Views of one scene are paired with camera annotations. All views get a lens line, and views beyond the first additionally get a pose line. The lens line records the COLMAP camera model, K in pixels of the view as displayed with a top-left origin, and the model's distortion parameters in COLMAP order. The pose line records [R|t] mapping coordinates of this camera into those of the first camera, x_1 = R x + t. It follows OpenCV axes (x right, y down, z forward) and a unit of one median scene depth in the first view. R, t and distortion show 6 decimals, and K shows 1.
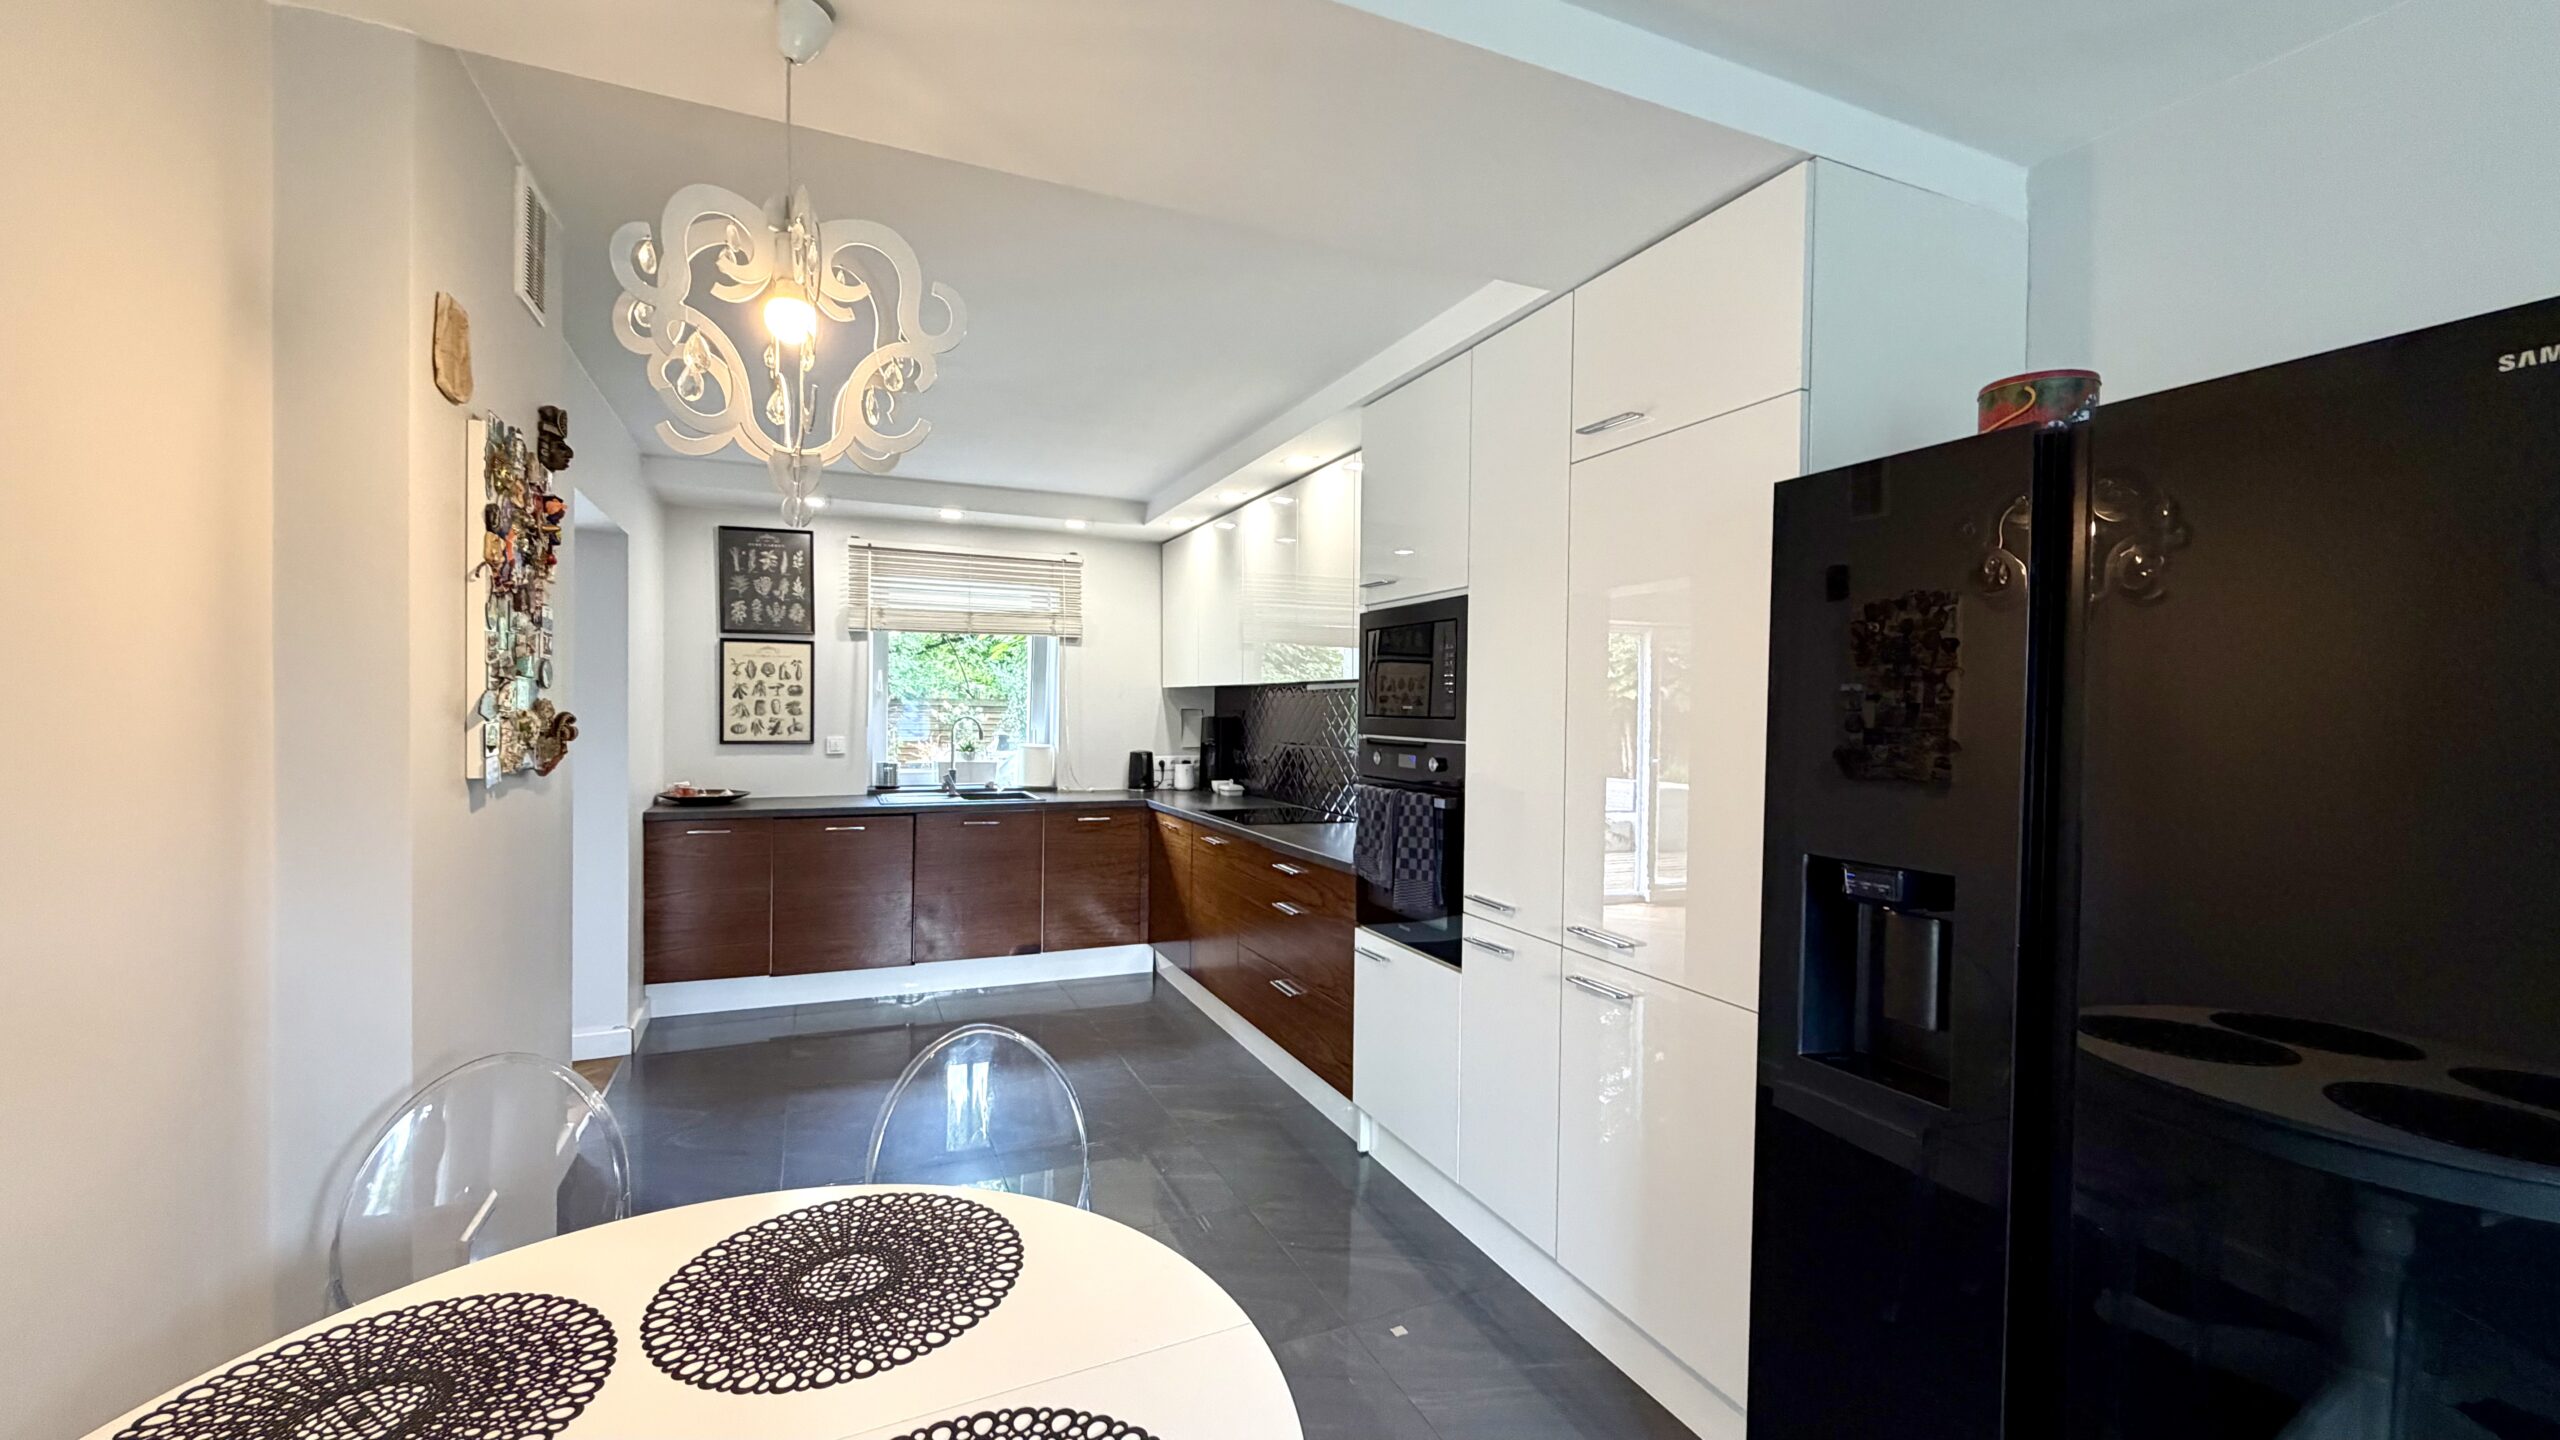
lens RADIAL K [[1024.4, 0, 1283.4], [0, 1024.4, 722.9], [0, 0, 1]] dist [-0.002527, 0.000117]
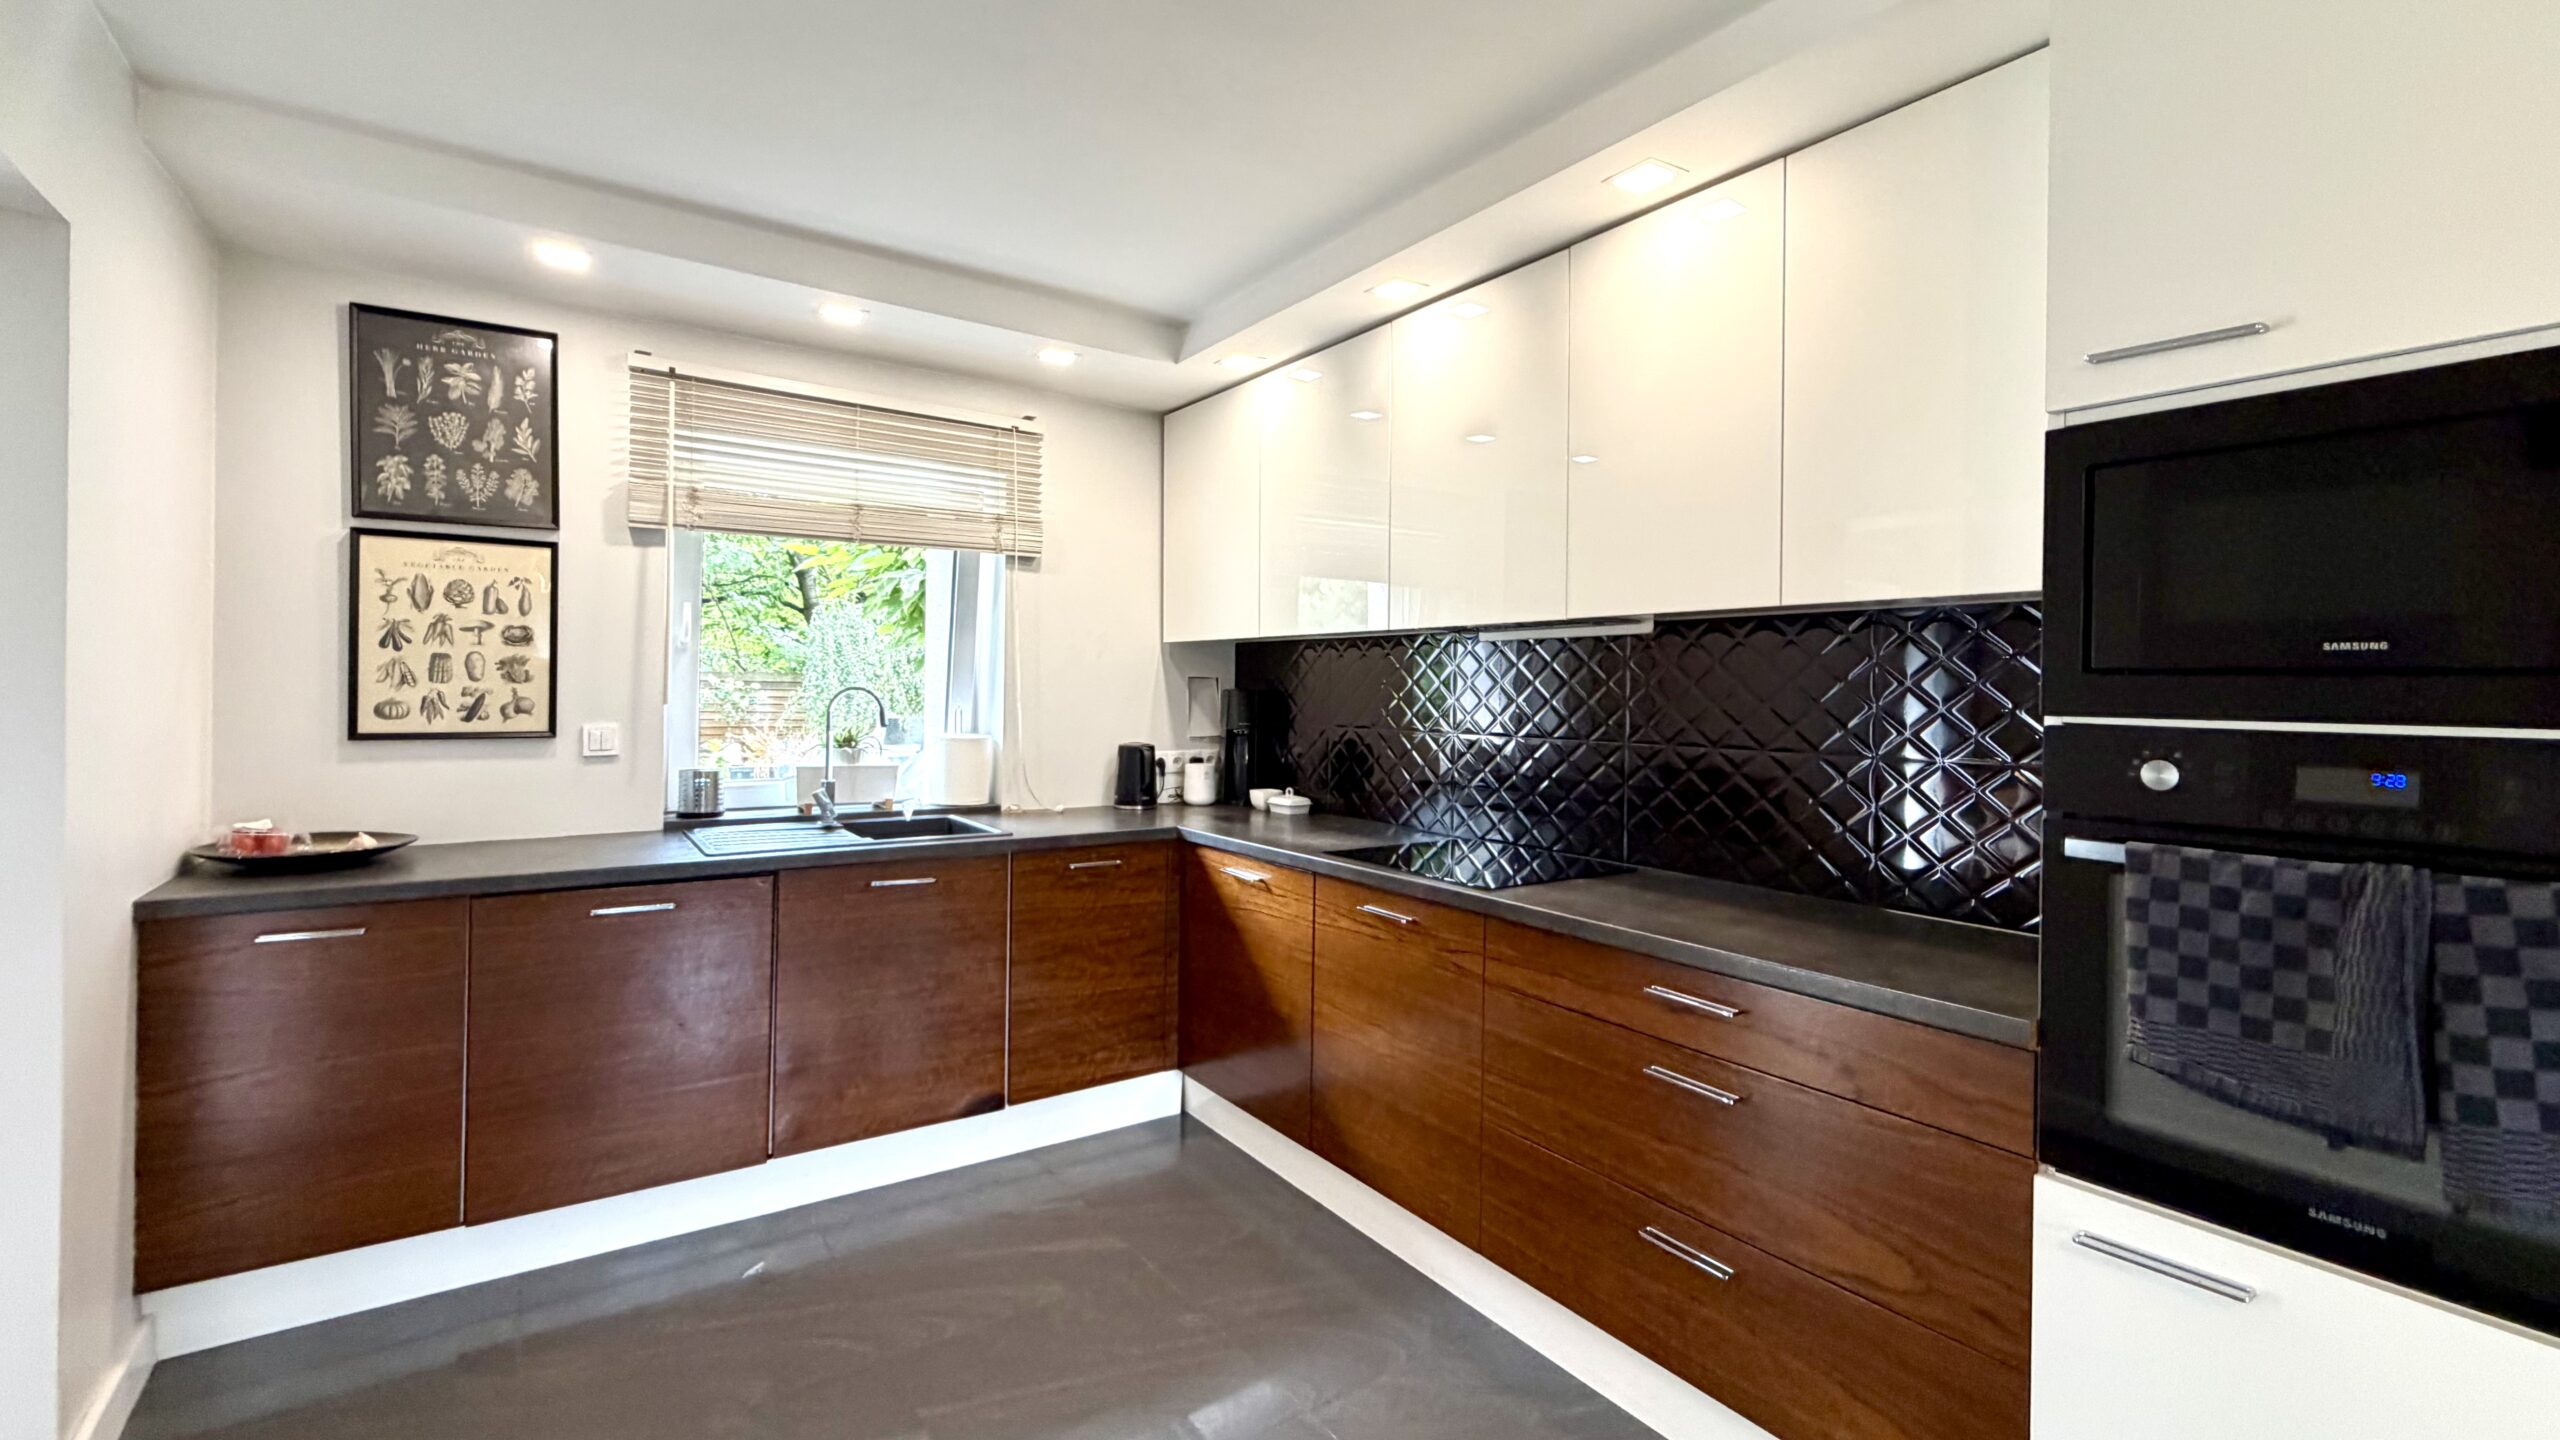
lens RADIAL K [[1024.4, 0, 1242.0], [0, 1024.4, 690.8], [0, 0, 1]] dist [-0.002527, 0.000117]
pose [[0.981282, 0.000559, 0.192576, -0.215362], [0.001622, 0.999936, -0.011170, 0.002816], [-0.192570, 0.011274, 0.981218, 0.418934]]
